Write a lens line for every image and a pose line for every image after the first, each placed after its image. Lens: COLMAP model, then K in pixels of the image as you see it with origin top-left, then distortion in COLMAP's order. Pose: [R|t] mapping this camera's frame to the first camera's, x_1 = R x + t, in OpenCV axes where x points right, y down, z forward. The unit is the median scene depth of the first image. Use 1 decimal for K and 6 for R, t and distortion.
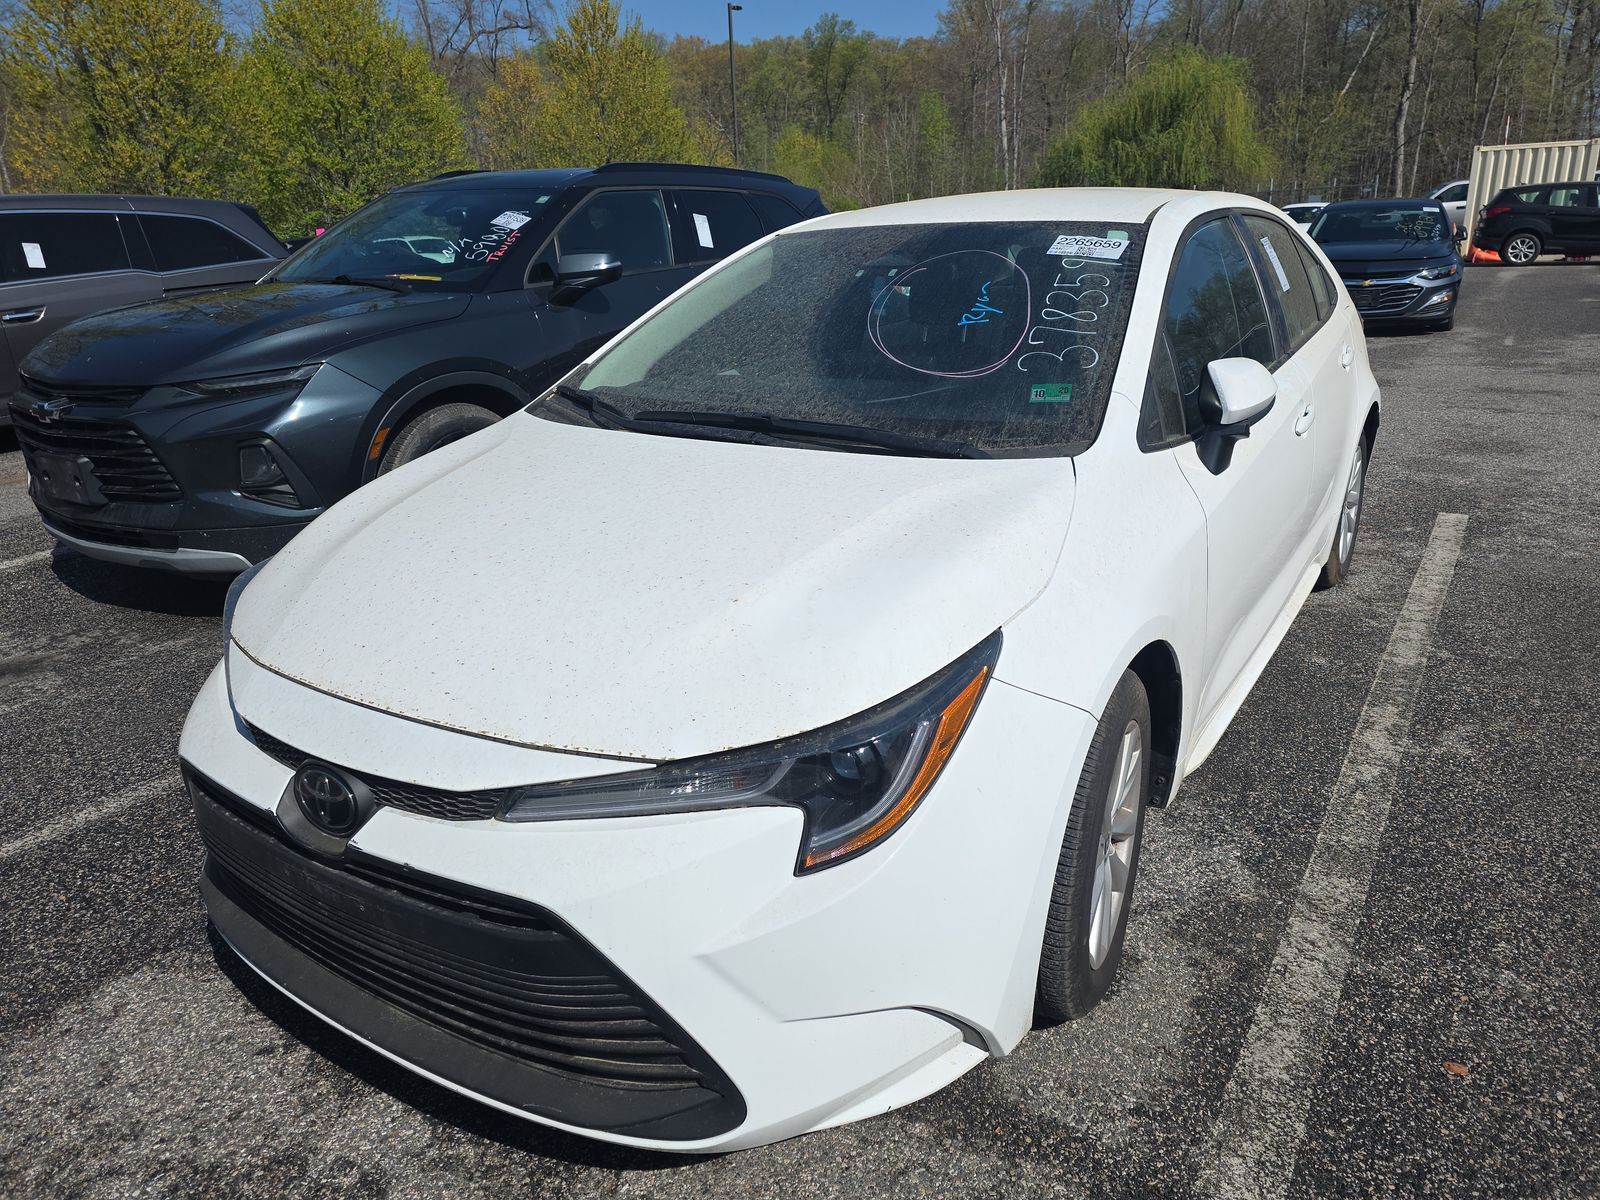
lens RADIAL K [[1068.0, 0, 839.1], [0, 1068.0, 594.2], [0, 0, 1]] dist [0.039155, -0.032653]
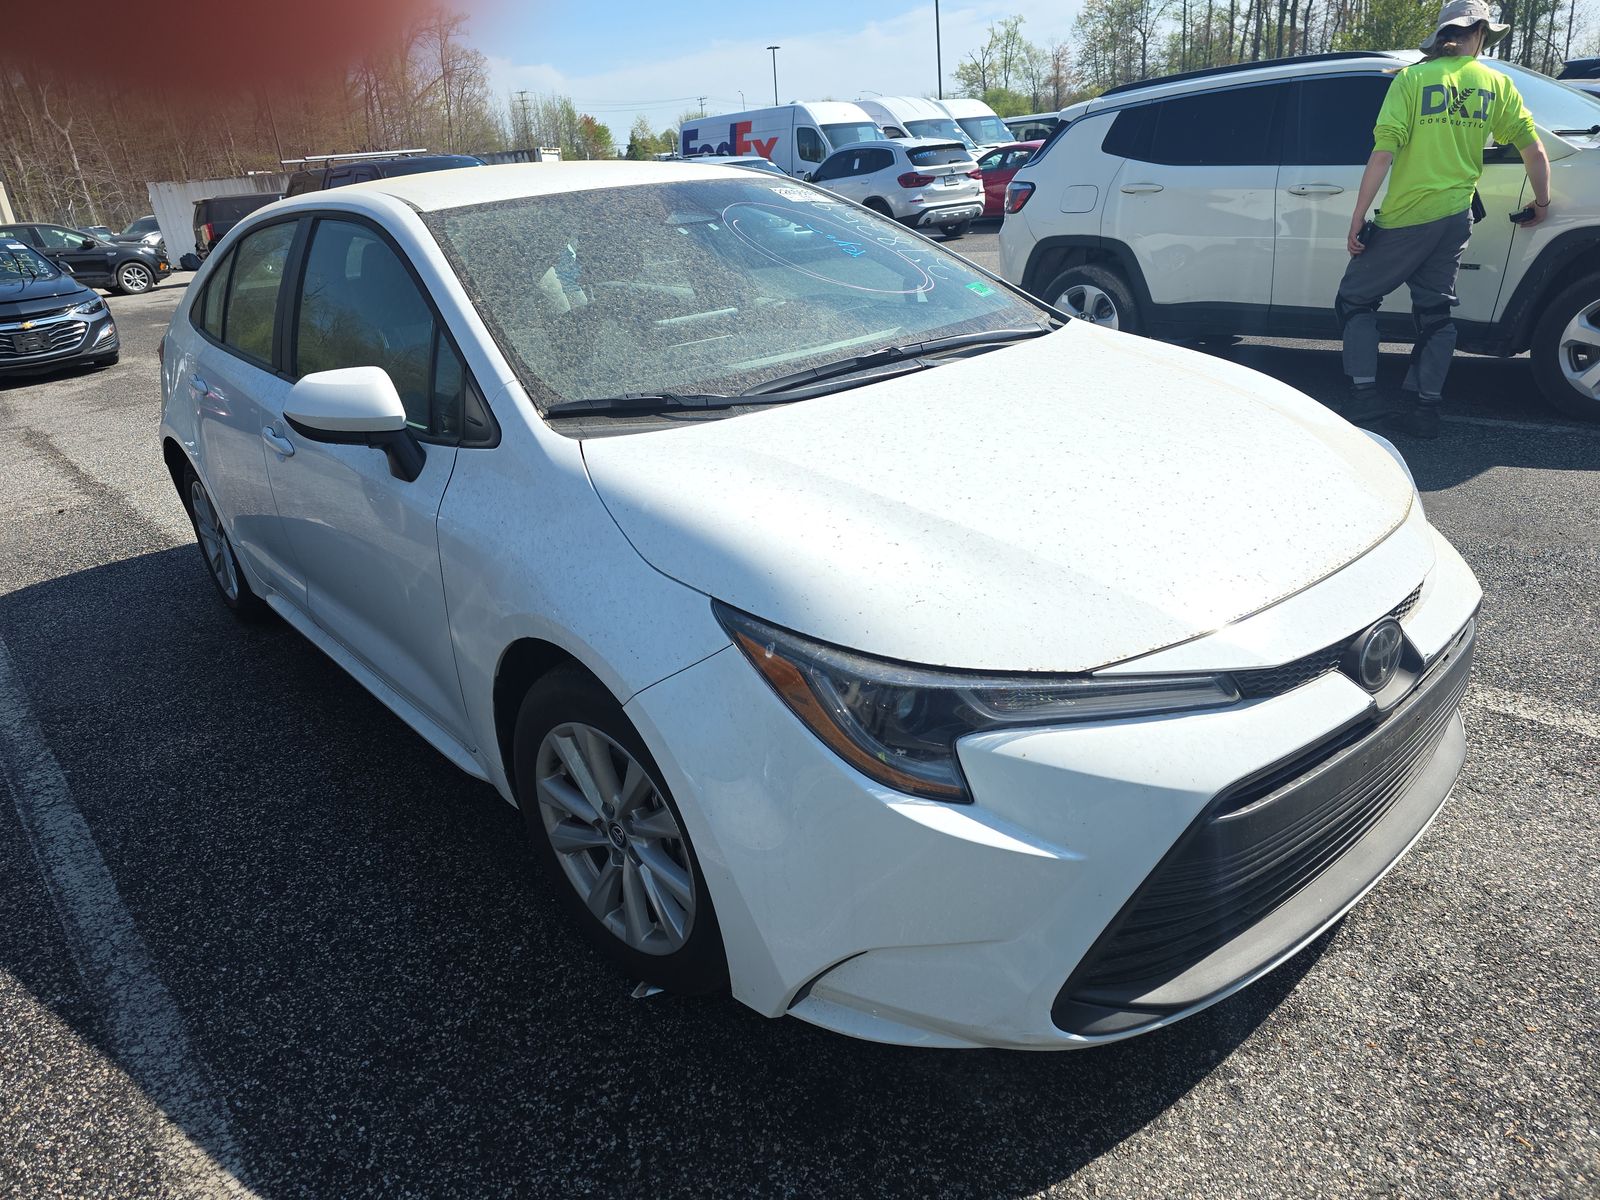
lens RADIAL K [[1068.0, 0, 767.2], [0, 1068.0, 629.6], [0, 0, 1]] dist [0.039155, -0.032653]
pose [[0.310893, -0.372640, 0.874348, -1.119539], [0.385498, 0.890308, 0.242370, -0.220682], [-0.868756, 0.261708, 0.420443, 0.779771]]
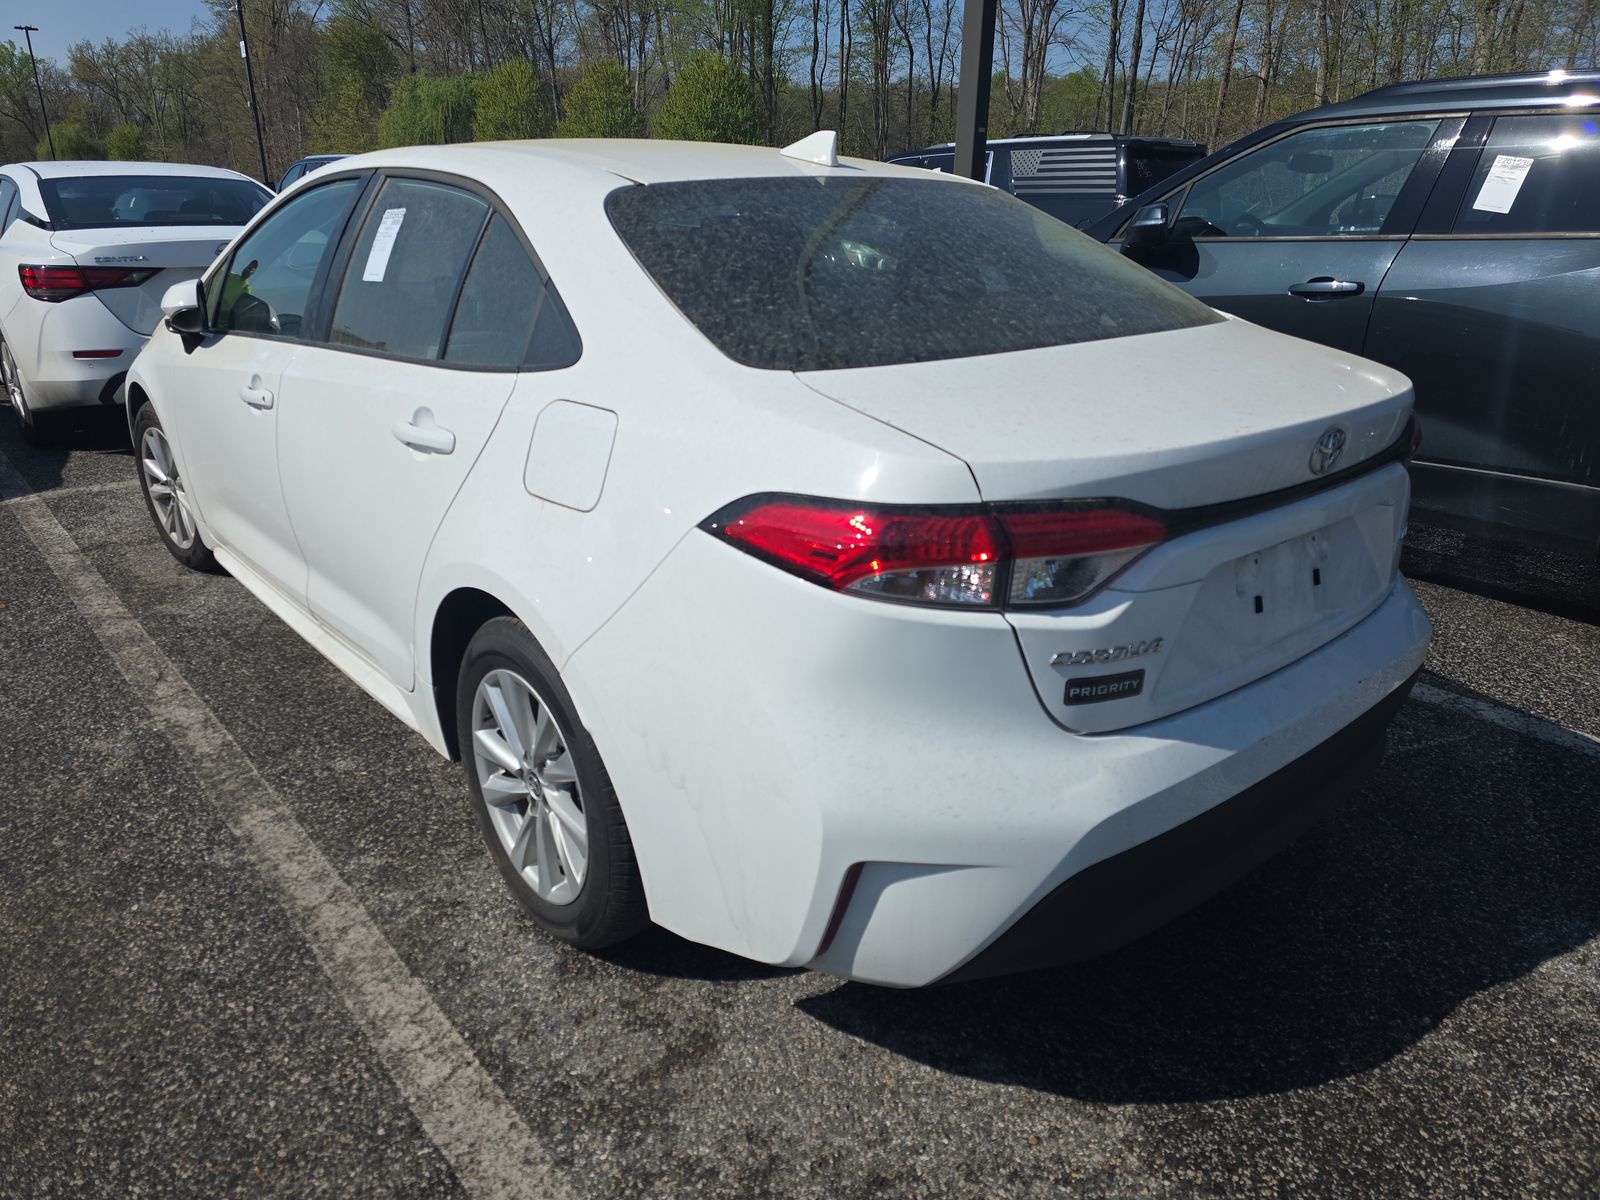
lens RADIAL K [[1068.0, 0, 799.2], [0, 1068.0, 596.6], [0, 0, 1]] dist [0.039155, -0.032653]
pose [[-0.293080, 0.363096, -0.884458, 1.619860], [-0.306774, 0.840453, 0.446685, -0.793662], [0.905535, 0.402243, -0.134932, 2.212567]]
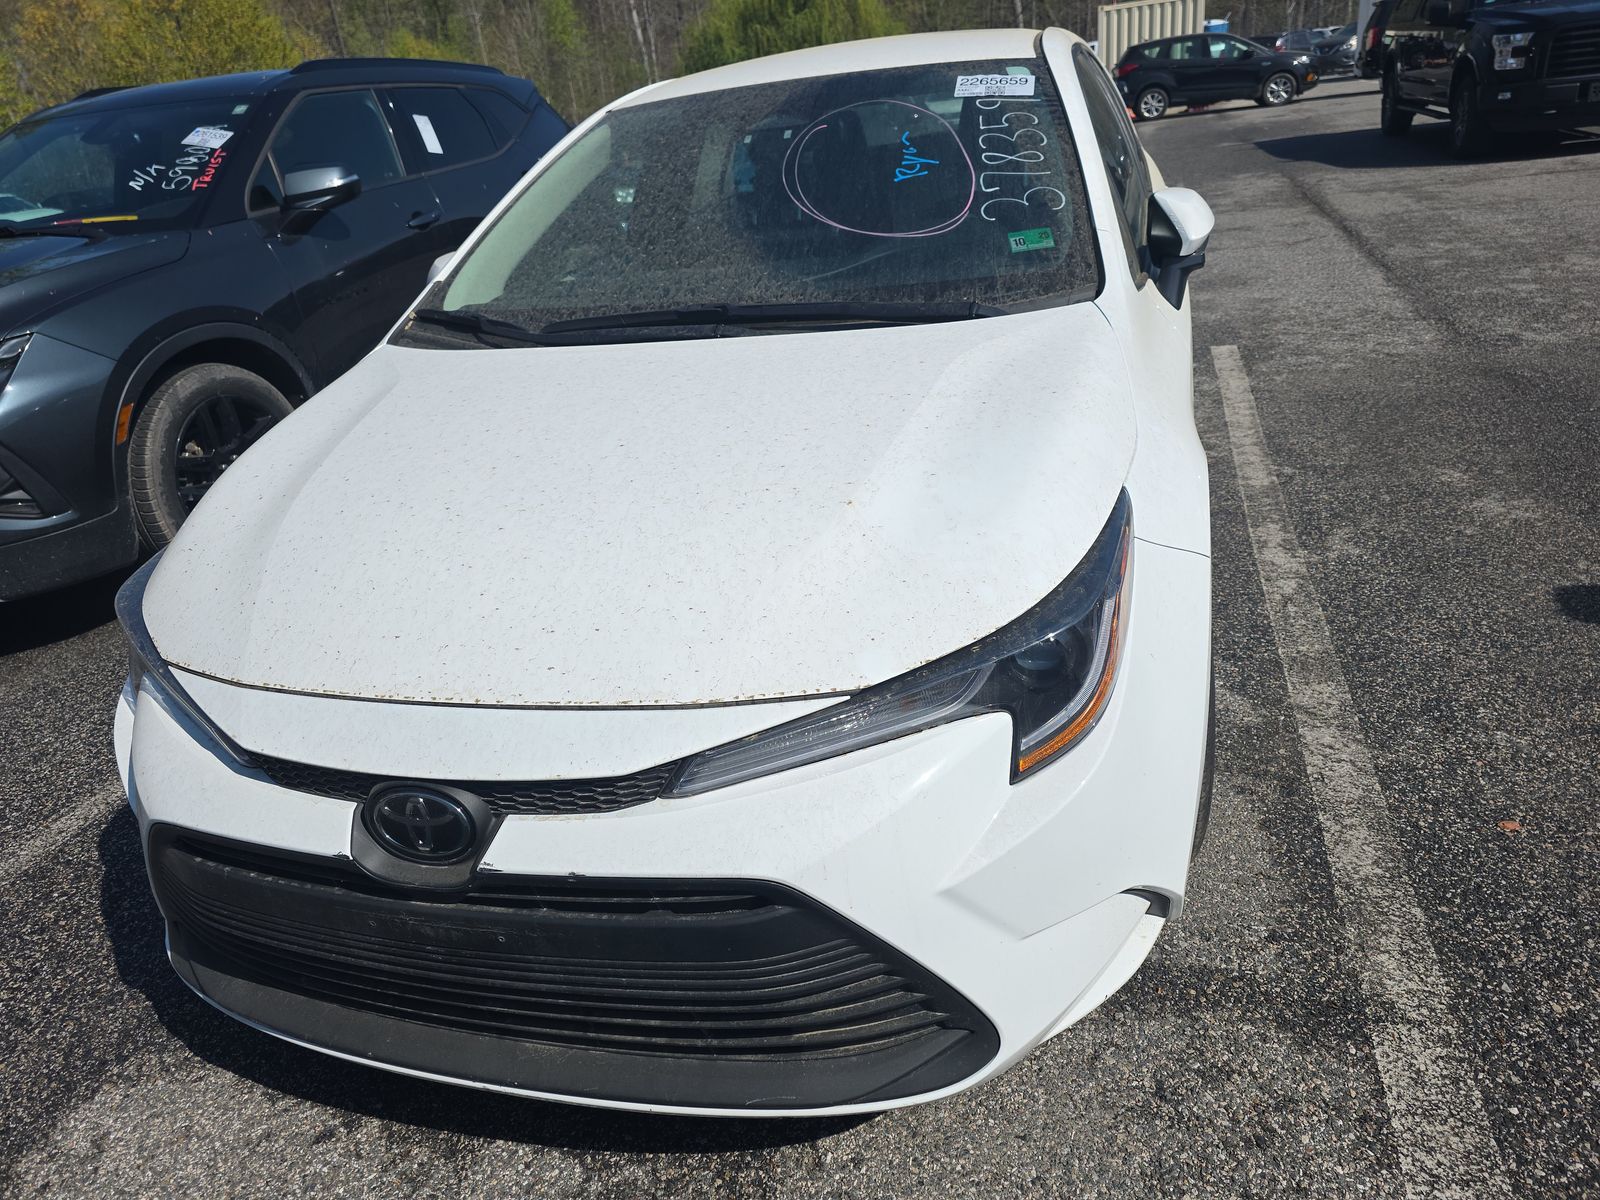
lens RADIAL K [[1068.0, 0, 815.8], [0, 1068.0, 612.4], [0, 0, 1]] dist [0.039155, -0.032653]
pose [[0.956760, -0.187542, 0.222346, -0.247521], [0.165981, 0.979730, 0.112155, -0.005583], [-0.238873, -0.070400, 0.968496, 0.113117]]
